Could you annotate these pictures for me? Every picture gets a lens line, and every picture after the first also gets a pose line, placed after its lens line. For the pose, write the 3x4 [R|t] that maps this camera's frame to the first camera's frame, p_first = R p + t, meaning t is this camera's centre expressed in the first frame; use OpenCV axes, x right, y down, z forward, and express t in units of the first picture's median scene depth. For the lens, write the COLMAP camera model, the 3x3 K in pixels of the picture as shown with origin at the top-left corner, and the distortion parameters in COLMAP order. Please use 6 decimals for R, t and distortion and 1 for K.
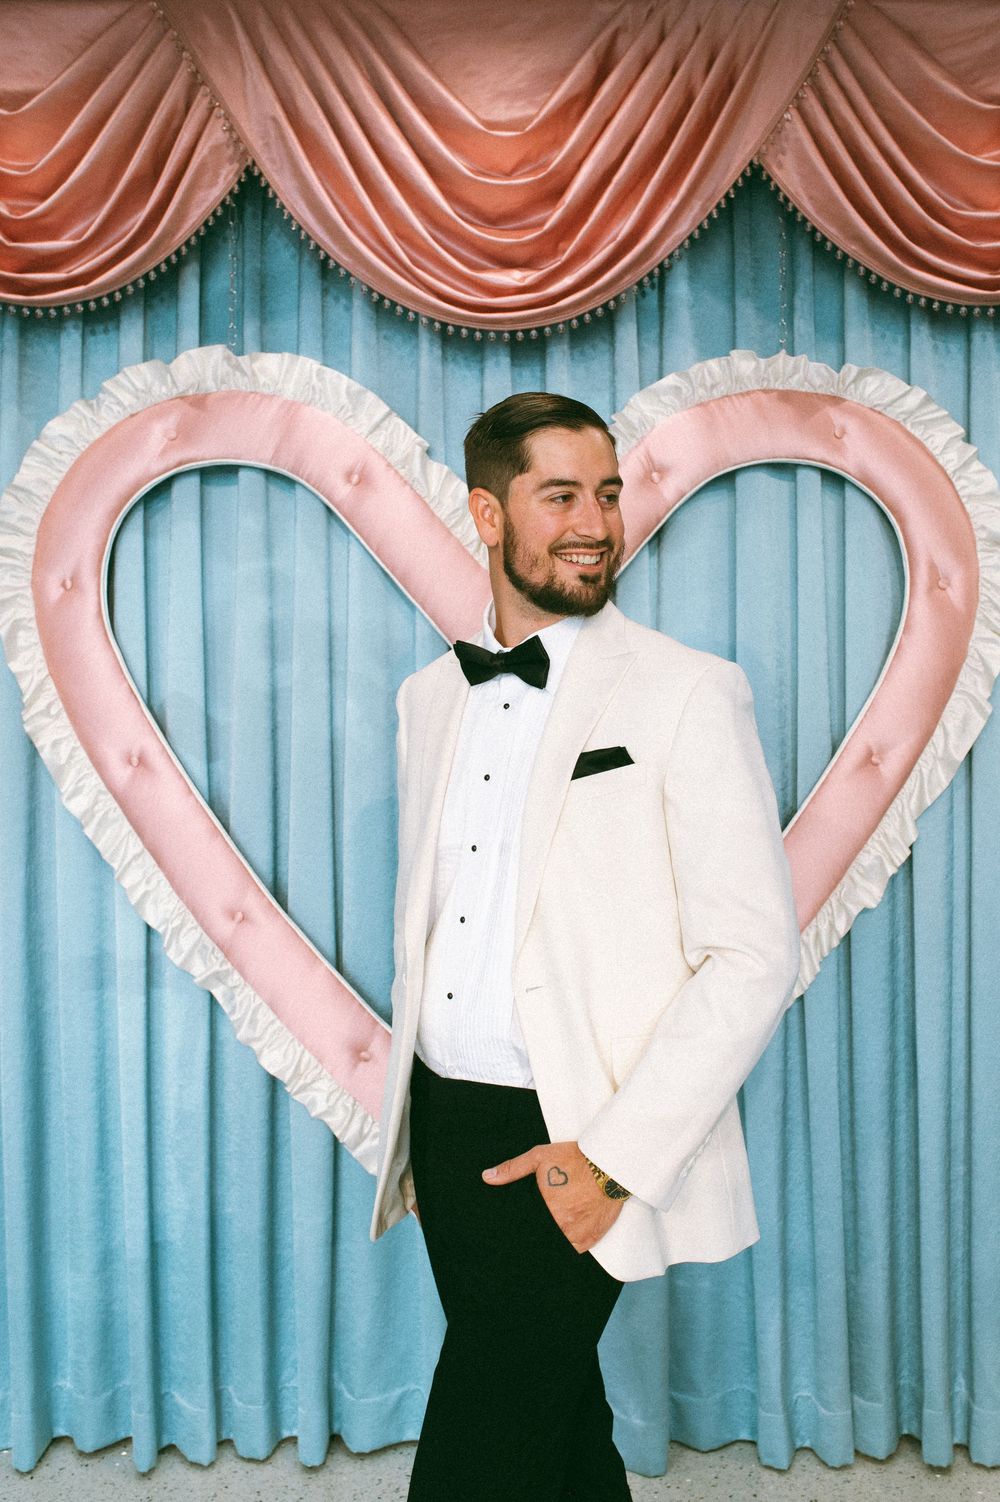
lens RADIAL K [[1480.8, 0, 548.8], [0, 1480.8, 703.7], [0, 0, 1]] dist [-0.024955, -0.007019]
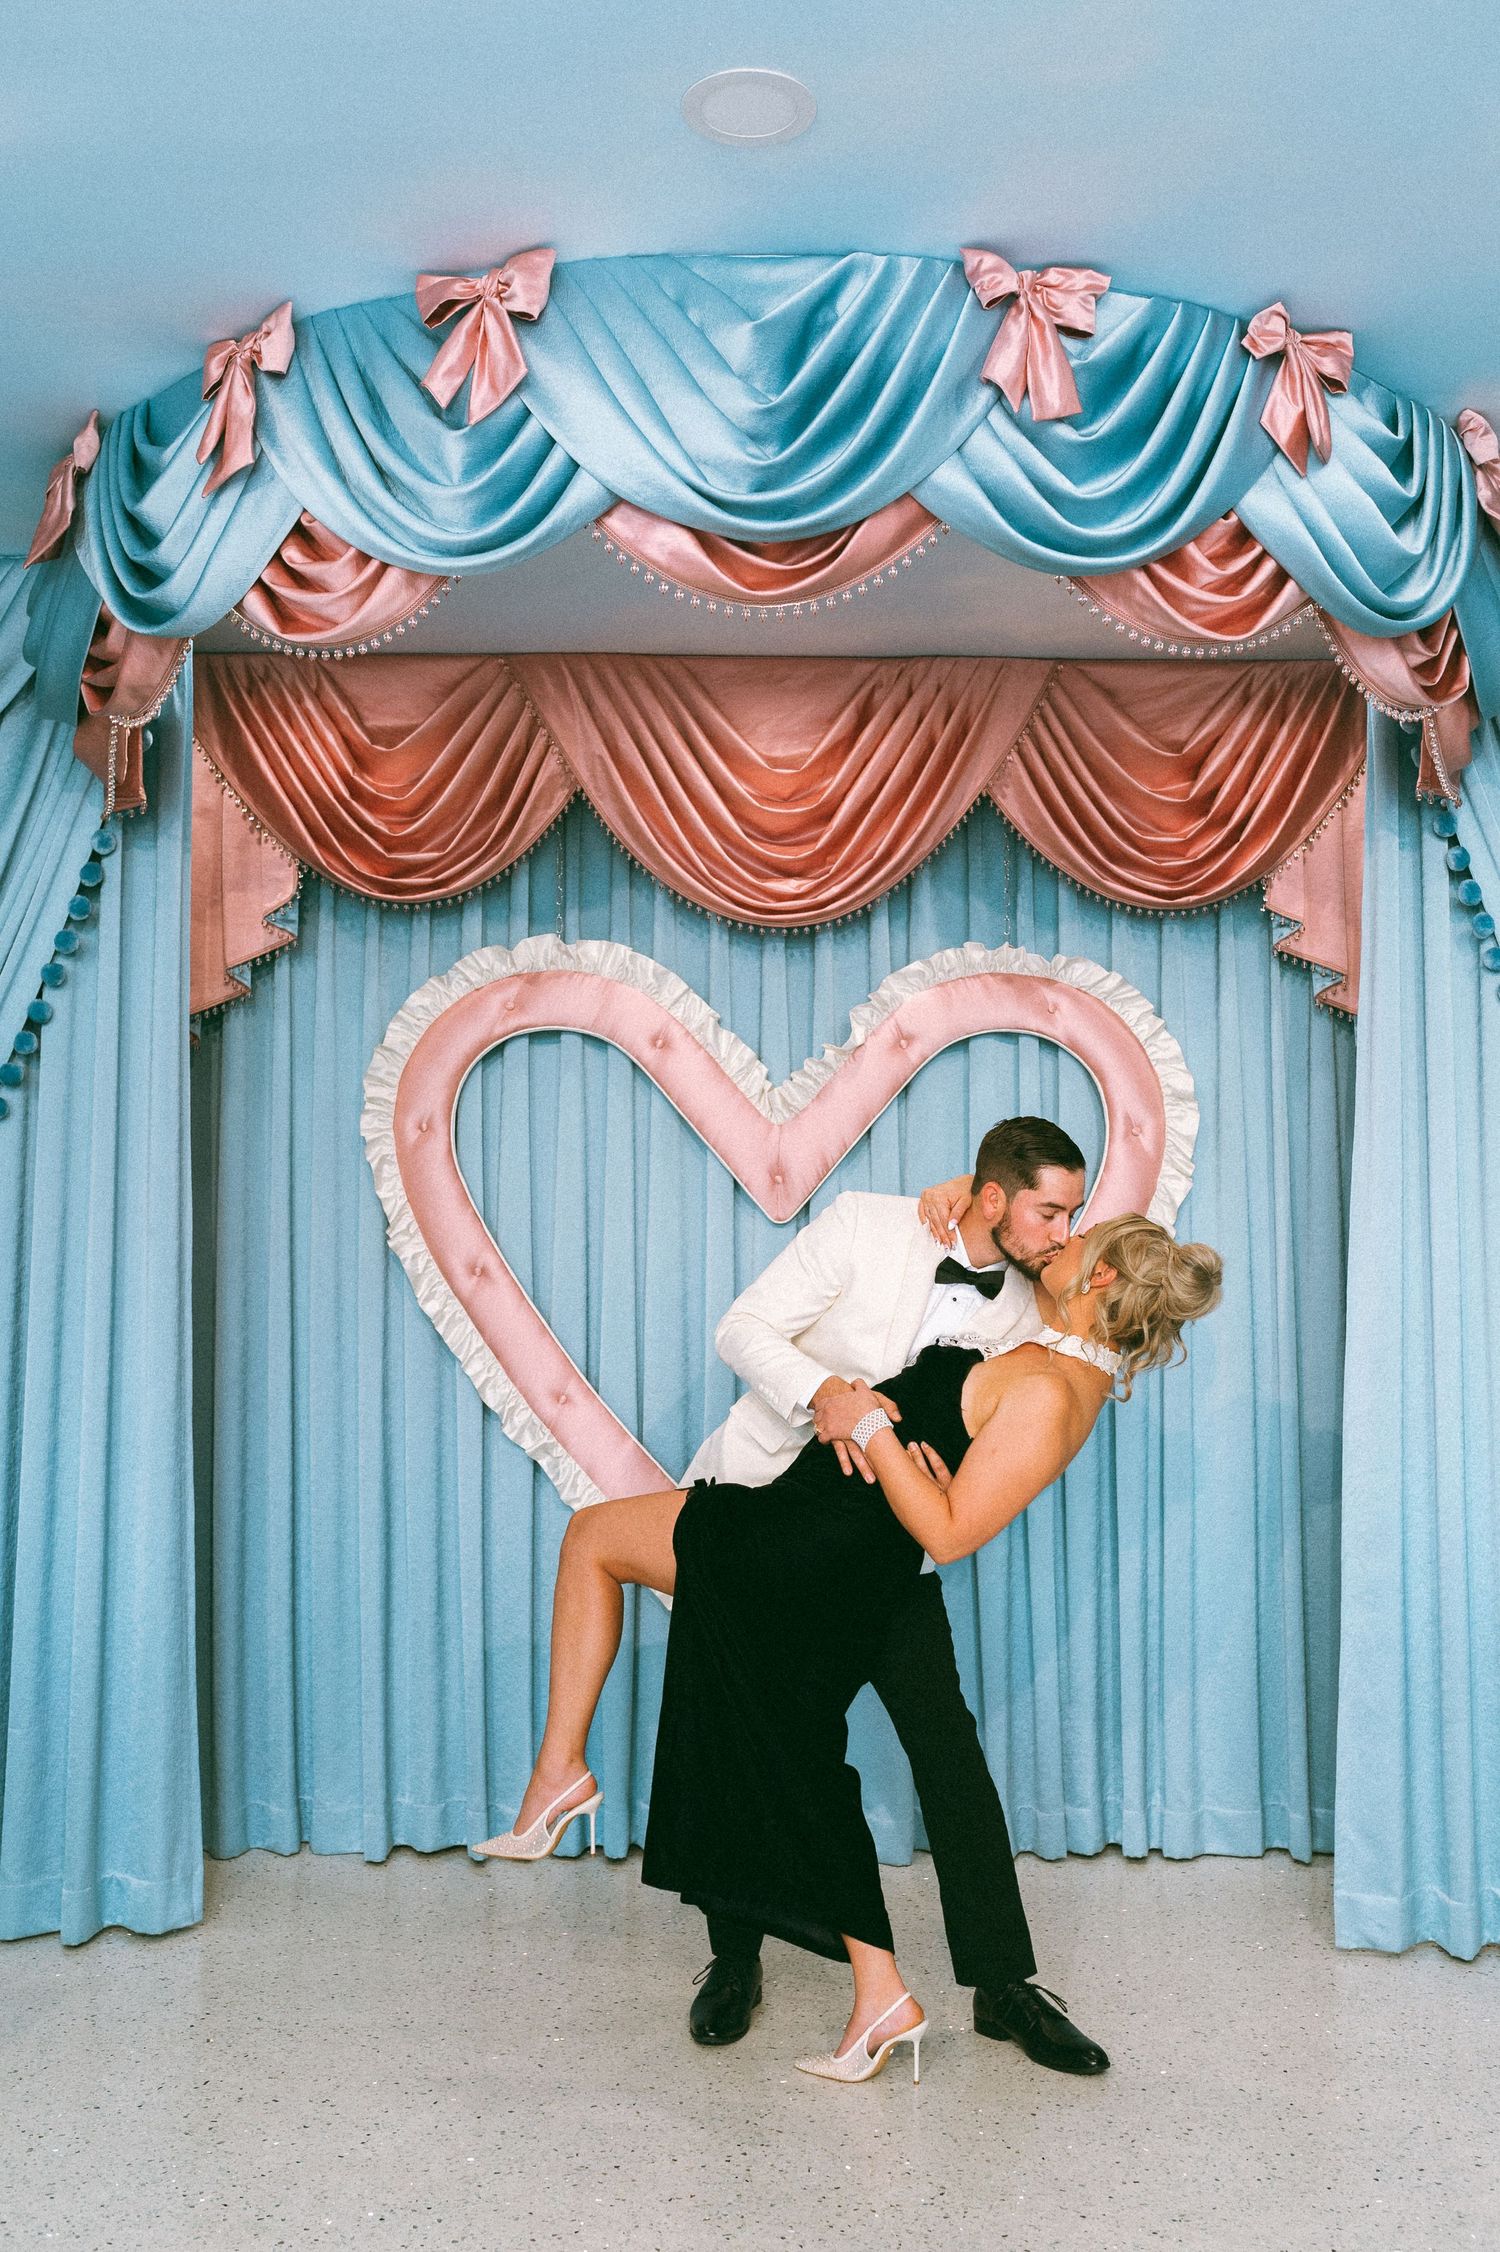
lens RADIAL K [[2245.0, 0, 760.9], [0, 2245.0, 1118.4], [0, 0, 1]] dist [-0.046023, 0.048557]
pose [[0.999844, 0.006288, 0.016495, -0.077369], [-0.005352, 0.998405, -0.056211, 0.015213], [-0.016822, 0.056114, 0.998283, -0.862234]]
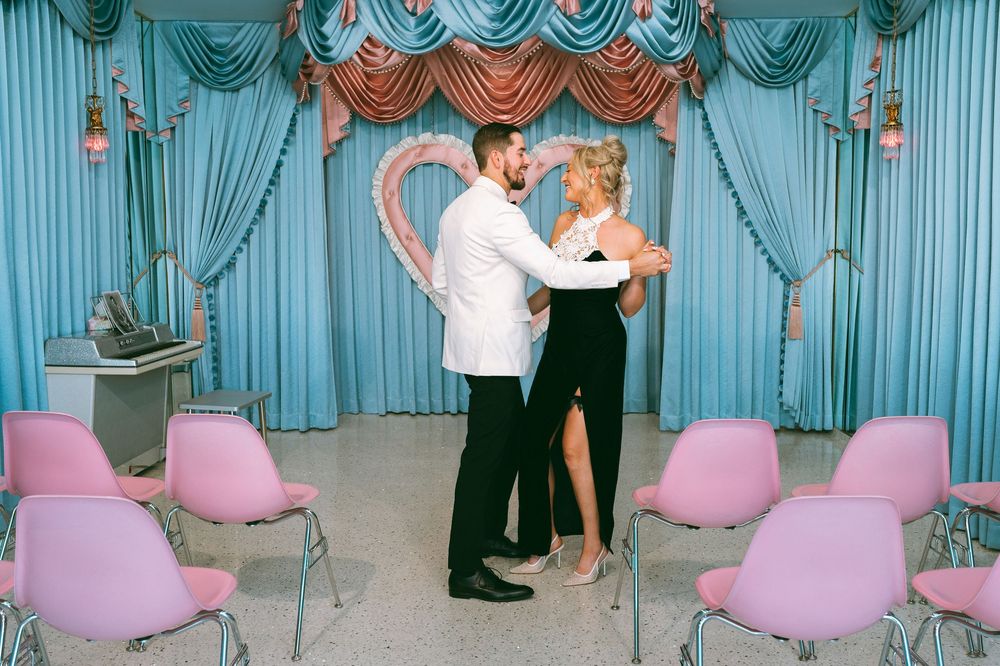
lens RADIAL K [[996.9, 0, 500.0], [0, 996.9, 333.0], [0, 0, 1]] dist [-0.046023, 0.048557]
pose [[0.999782, -0.002293, 0.020751, -0.091914], [-0.000144, 0.993169, 0.116684, -0.021336], [-0.020877, -0.116661, 0.992952, -1.691193]]
